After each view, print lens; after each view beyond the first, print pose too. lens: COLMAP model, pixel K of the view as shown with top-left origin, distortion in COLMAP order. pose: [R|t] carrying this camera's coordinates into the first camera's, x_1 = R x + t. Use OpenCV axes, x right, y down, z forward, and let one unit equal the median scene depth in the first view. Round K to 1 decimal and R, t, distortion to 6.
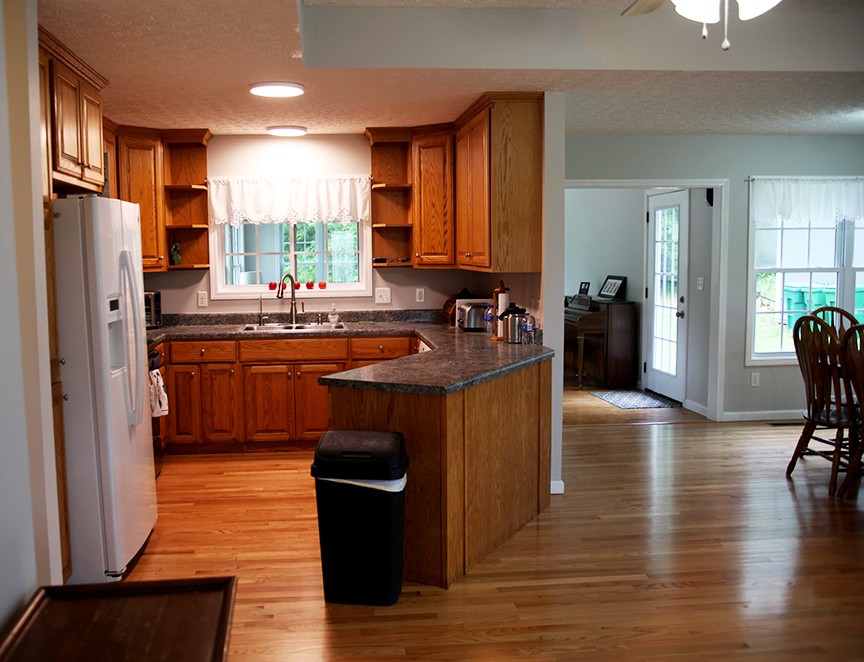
lens RADIAL K [[880.1, 0, 432.0], [0, 880.1, 331.0], [0, 0, 1]] dist [-0.002195, 0.002020]
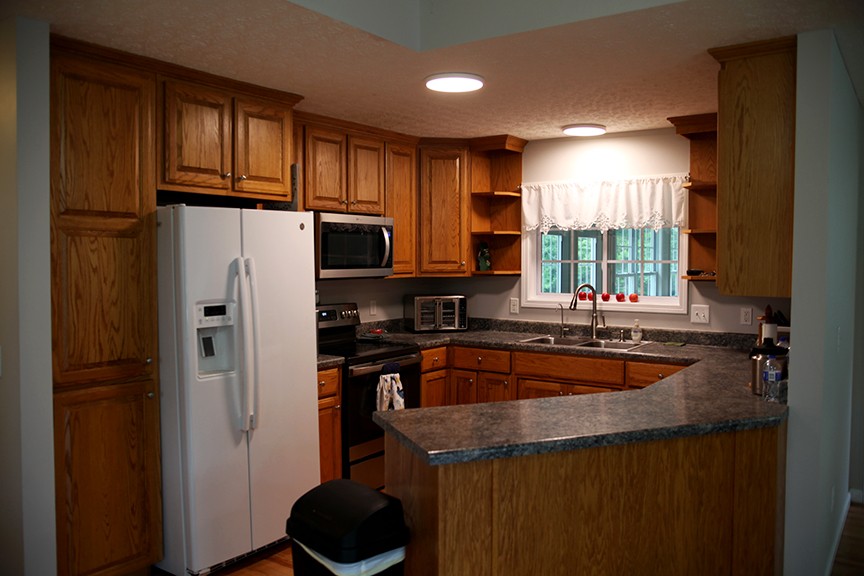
lens RADIAL K [[763.8, 0, 432.0], [0, 763.8, 288.0], [0, 0, 1]] dist [0.002226, 0.006378]
pose [[0.772003, 0.043778, -0.634109, 0.216452], [-0.074033, 0.997028, -0.021299, -0.031246], [0.631292, 0.063388, 0.772950, 0.275100]]
